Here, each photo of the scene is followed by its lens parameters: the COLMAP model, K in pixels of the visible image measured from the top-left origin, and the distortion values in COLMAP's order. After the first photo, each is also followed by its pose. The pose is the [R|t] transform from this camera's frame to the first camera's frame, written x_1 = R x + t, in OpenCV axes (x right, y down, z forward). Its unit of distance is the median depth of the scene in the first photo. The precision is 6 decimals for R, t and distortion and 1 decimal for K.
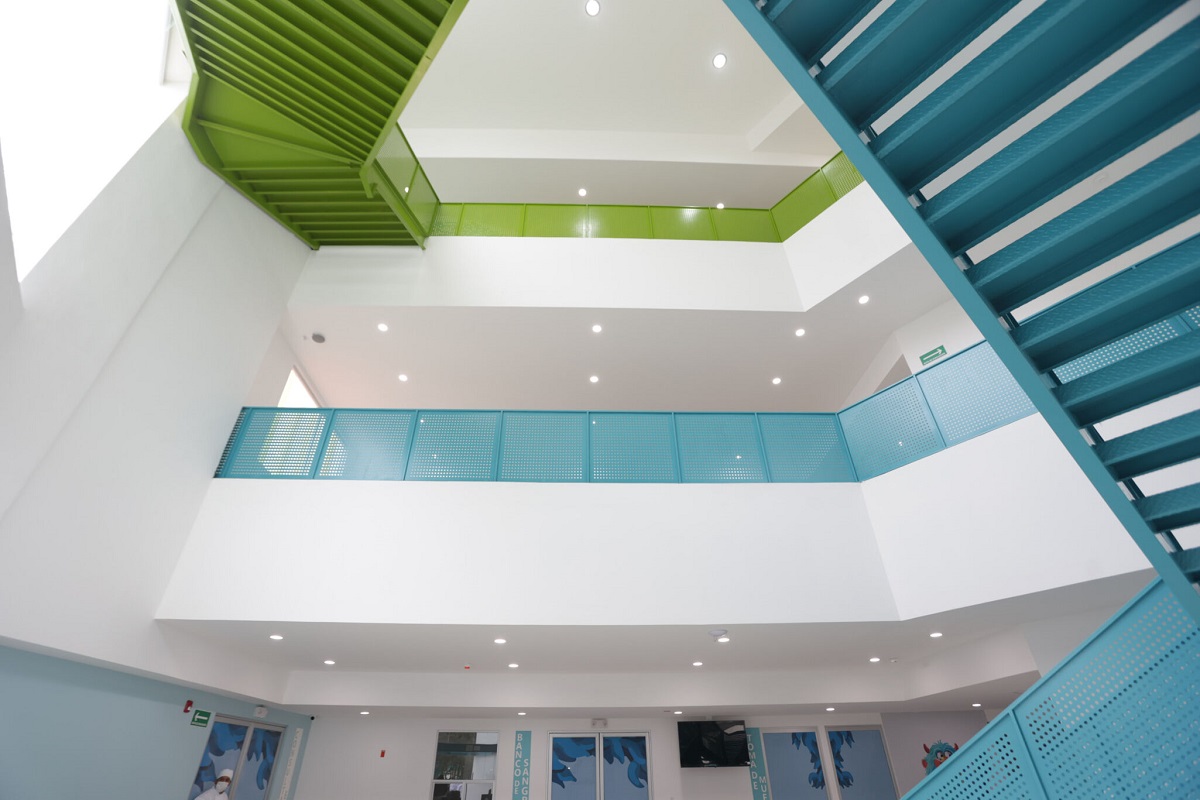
lens RADIAL K [[543.6, 0, 600.0], [0, 543.6, 400.0], [0, 0, 1]] dist [-0.077769, 0.030404]
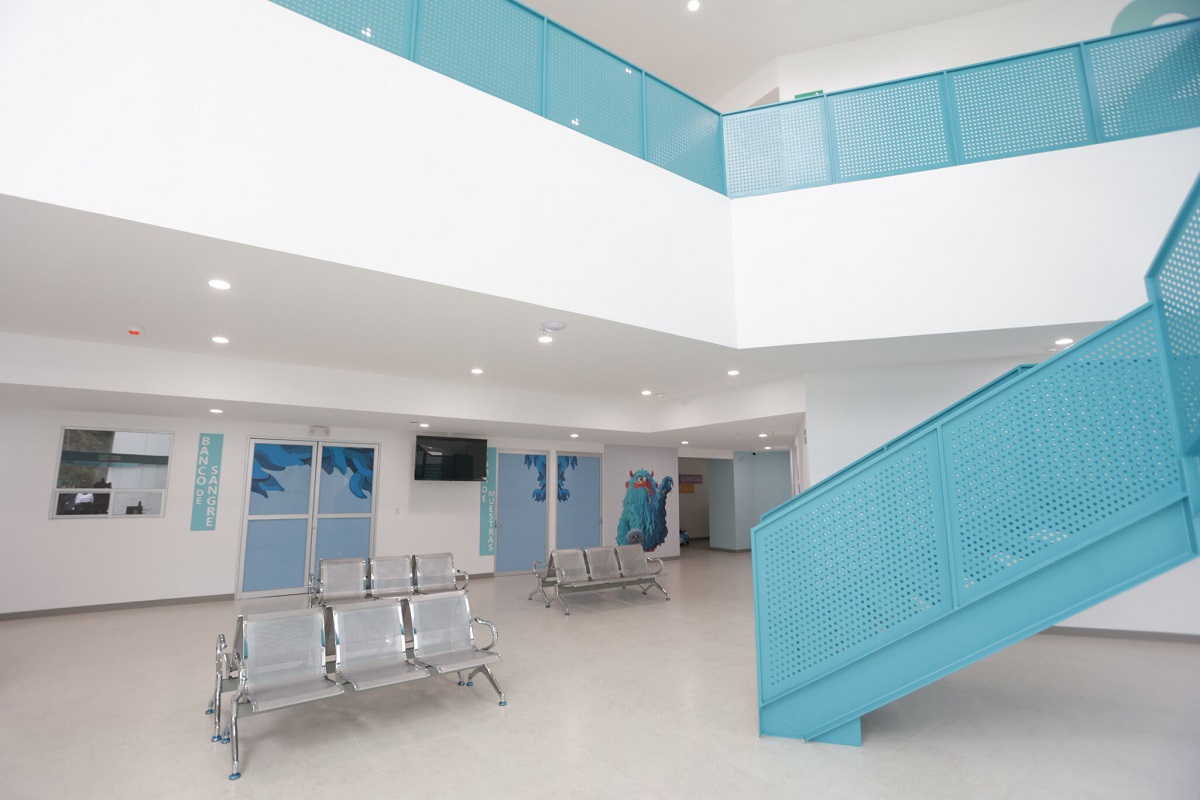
lens RADIAL K [[543.6, 0, 600.0], [0, 543.6, 400.0], [0, 0, 1]] dist [-0.077769, 0.030404]
pose [[0.841304, 0.093895, 0.532345, -0.081674], [-0.315715, 0.884728, 0.342899, 0.145875], [-0.438785, -0.456552, 0.773969, 0.189449]]
